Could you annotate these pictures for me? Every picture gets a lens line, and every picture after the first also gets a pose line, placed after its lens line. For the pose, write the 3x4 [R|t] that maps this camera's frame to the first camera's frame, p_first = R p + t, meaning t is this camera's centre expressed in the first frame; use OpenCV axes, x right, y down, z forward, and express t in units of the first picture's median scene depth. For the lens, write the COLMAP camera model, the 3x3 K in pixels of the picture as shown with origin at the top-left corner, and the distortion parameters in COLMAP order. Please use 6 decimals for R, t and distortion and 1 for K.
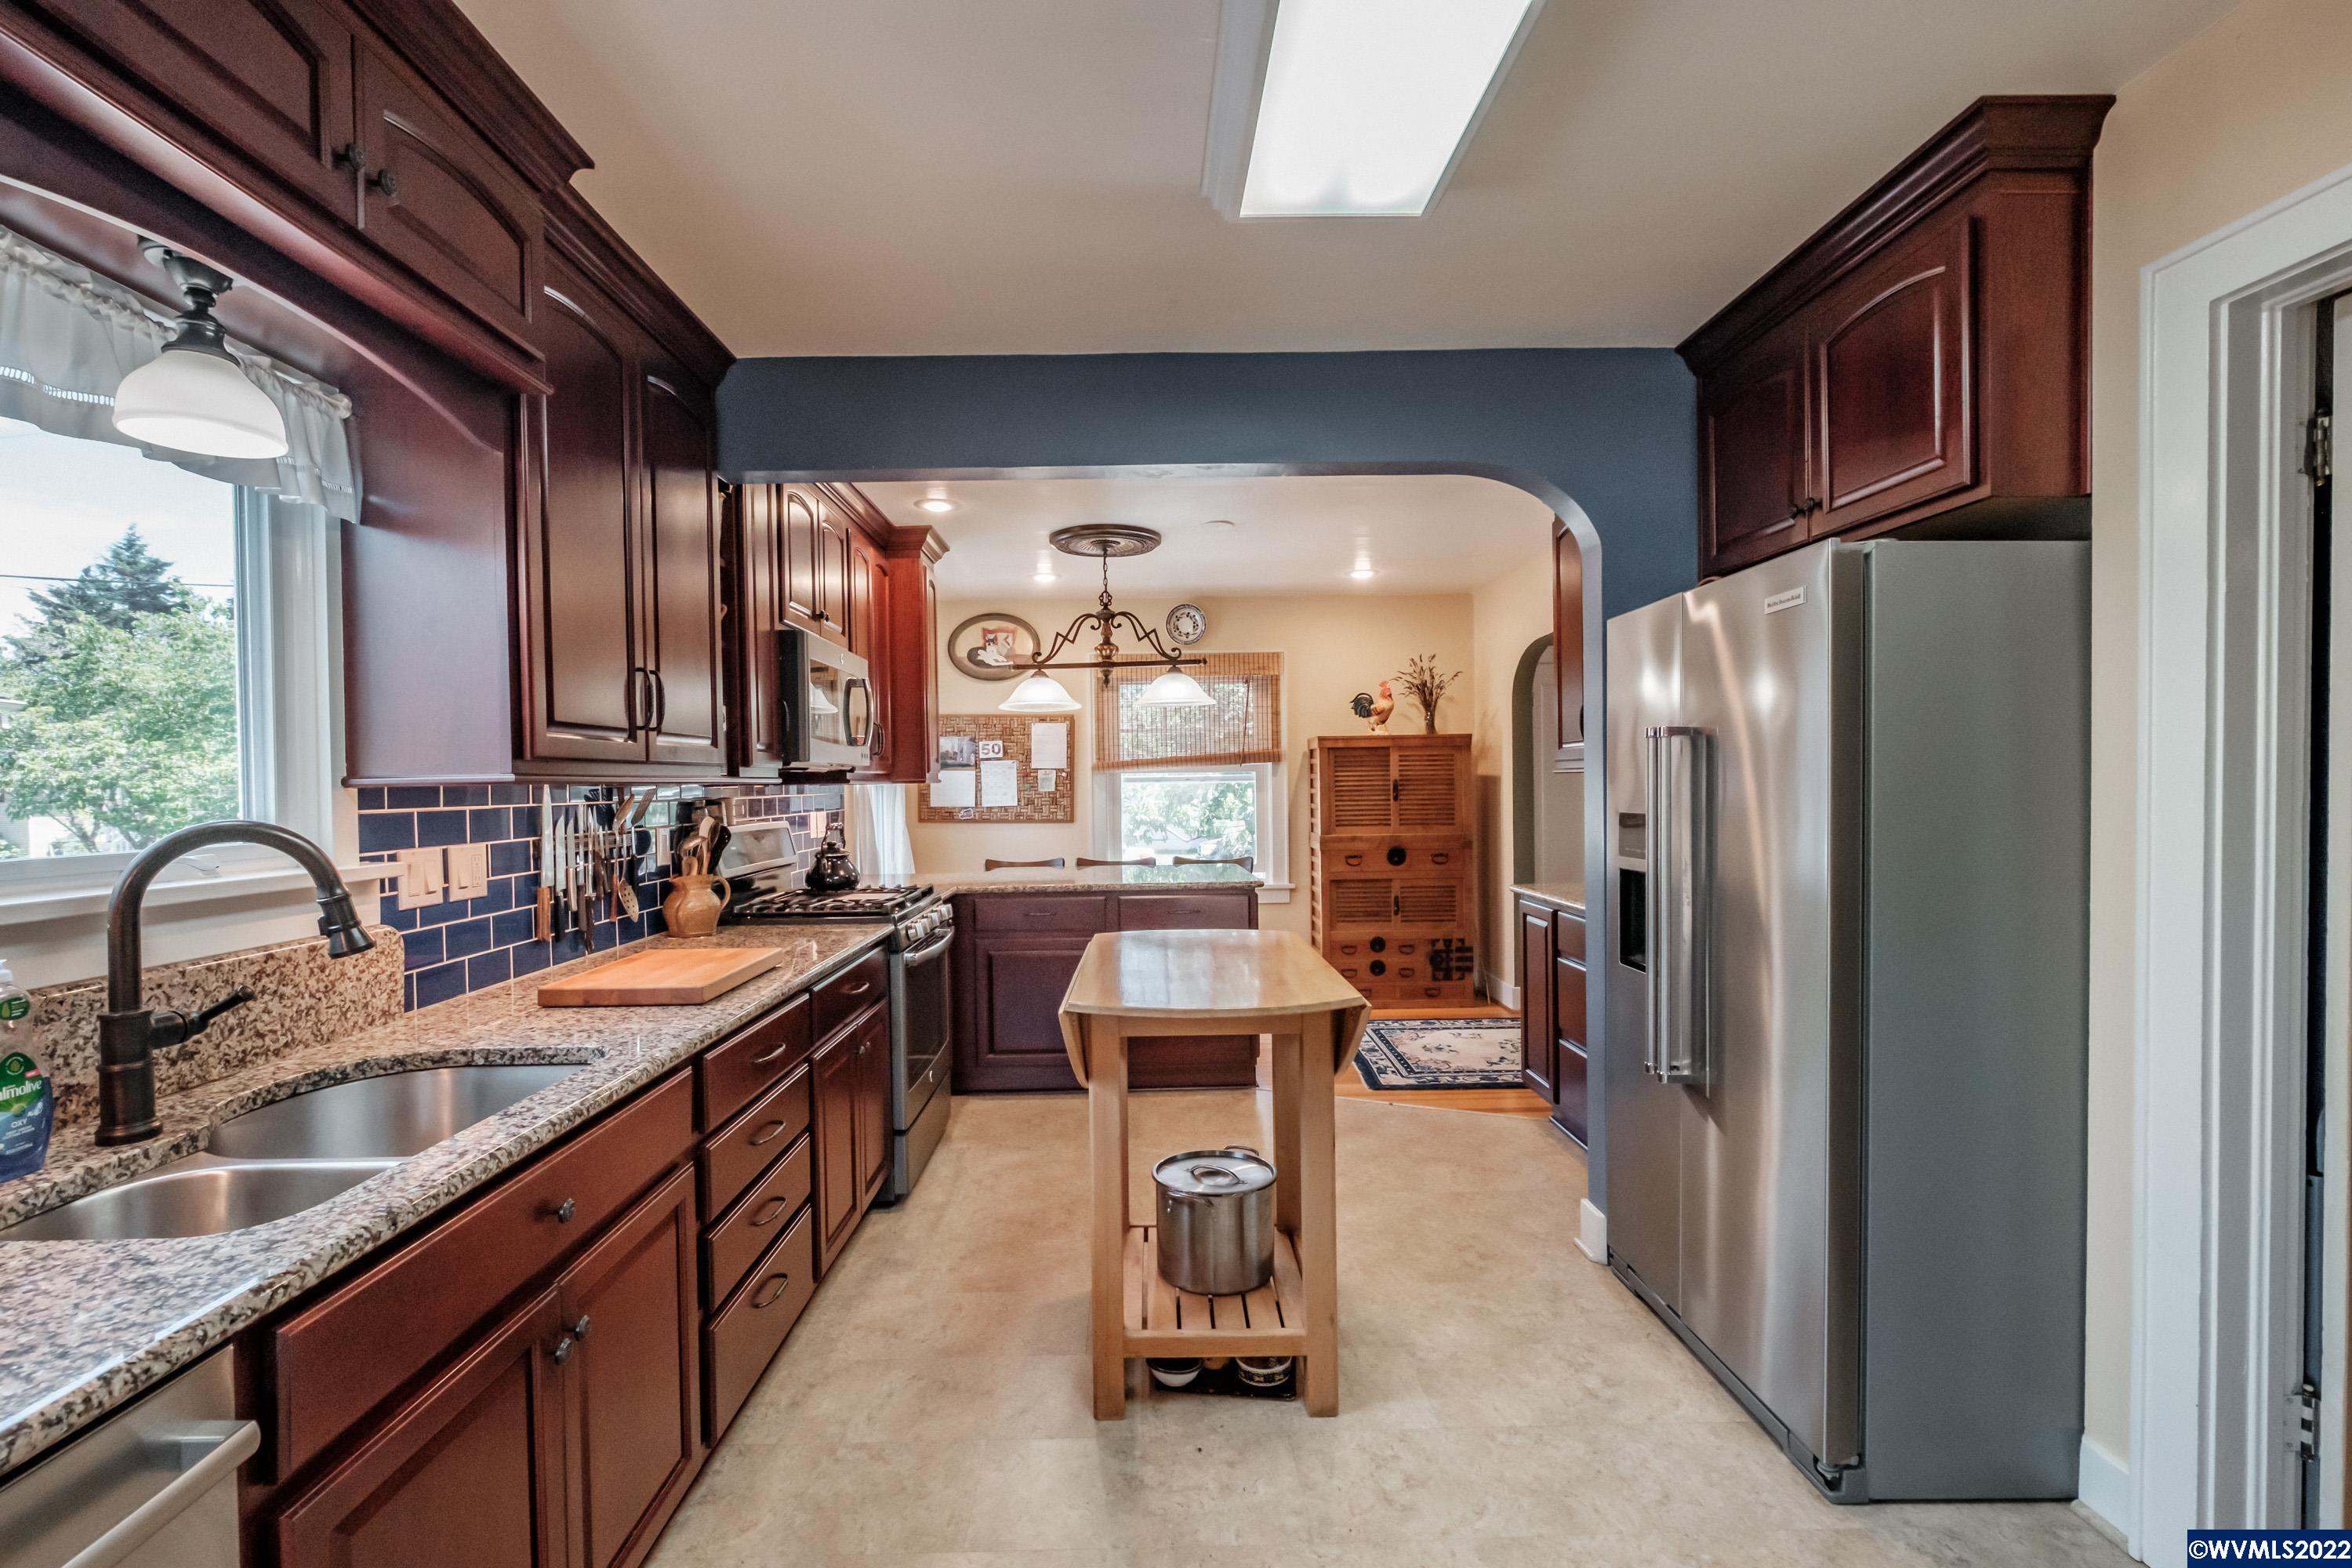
lens RADIAL K [[1032.4, 0, 1166.6], [0, 1032.4, 793.7], [0, 0, 1]] dist [-0.004571, -0.000688]
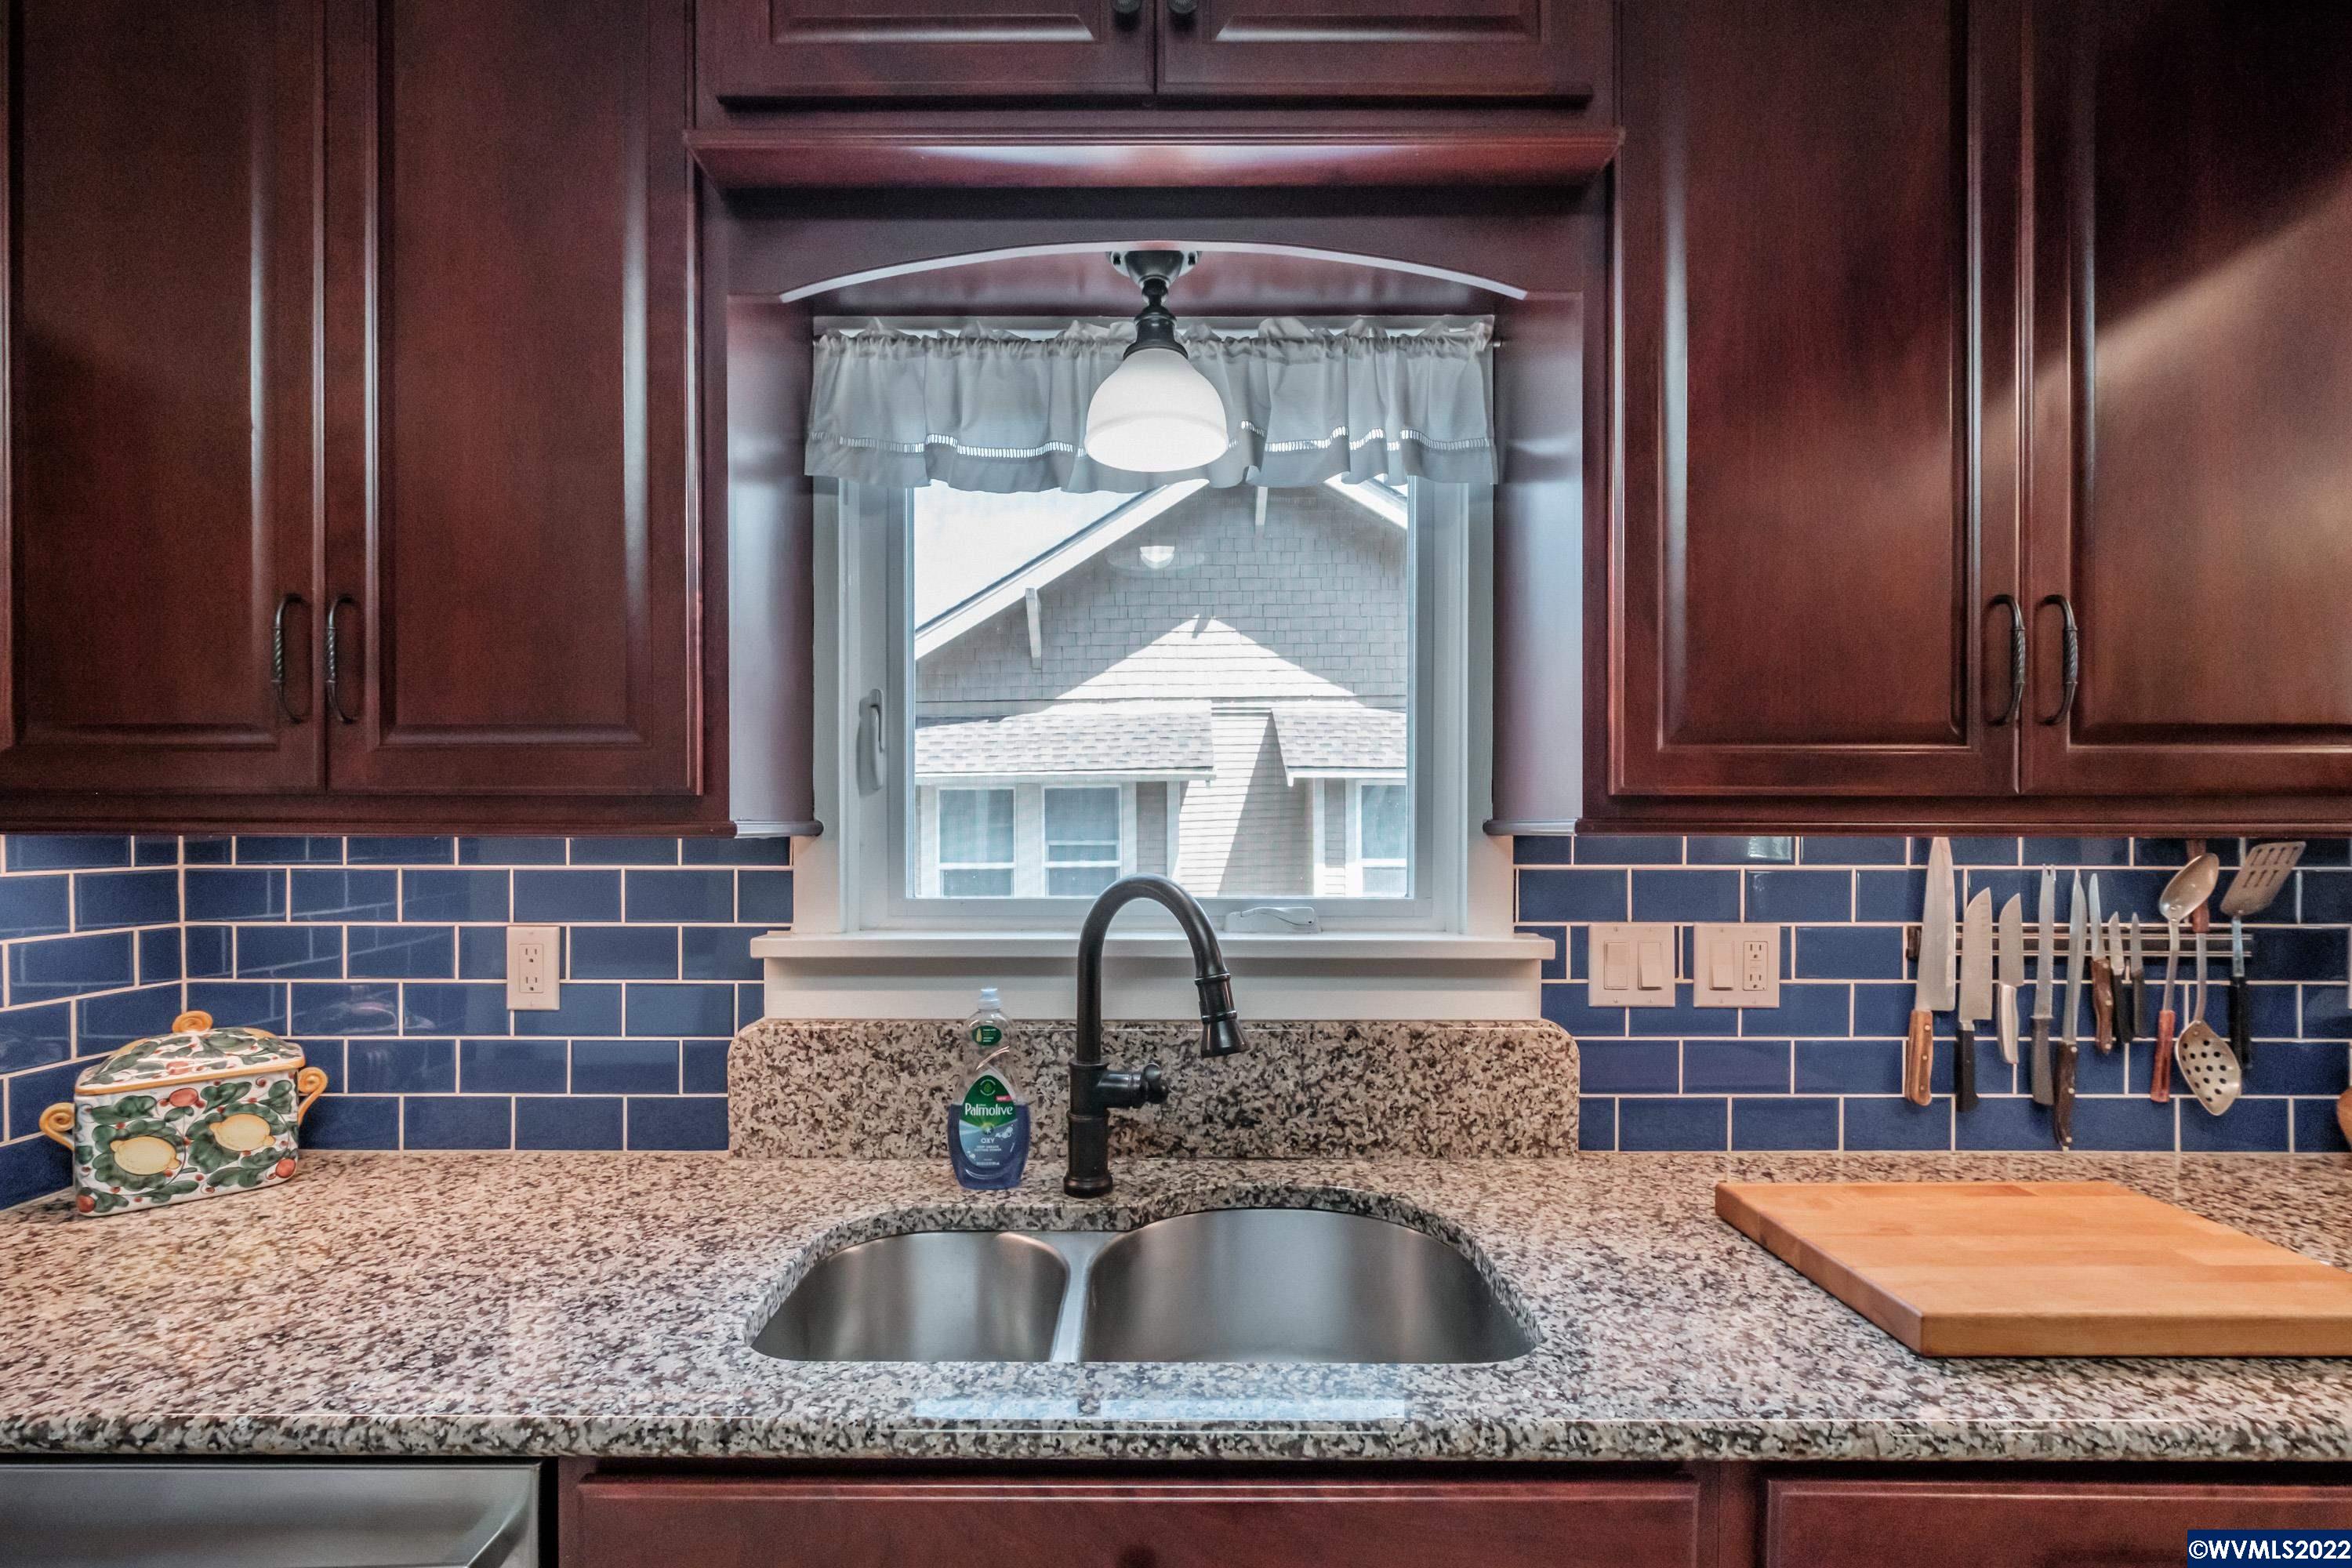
lens RADIAL K [[1032.4, 0, 1153.2], [0, 1032.4, 835.3], [0, 0, 1]] dist [-0.004571, -0.000688]
pose [[-0.028475, 0.023104, -0.999327, -0.007753], [-0.013120, 0.999638, 0.023485, -0.007695], [0.999508, 0.013780, -0.028162, 0.289638]]
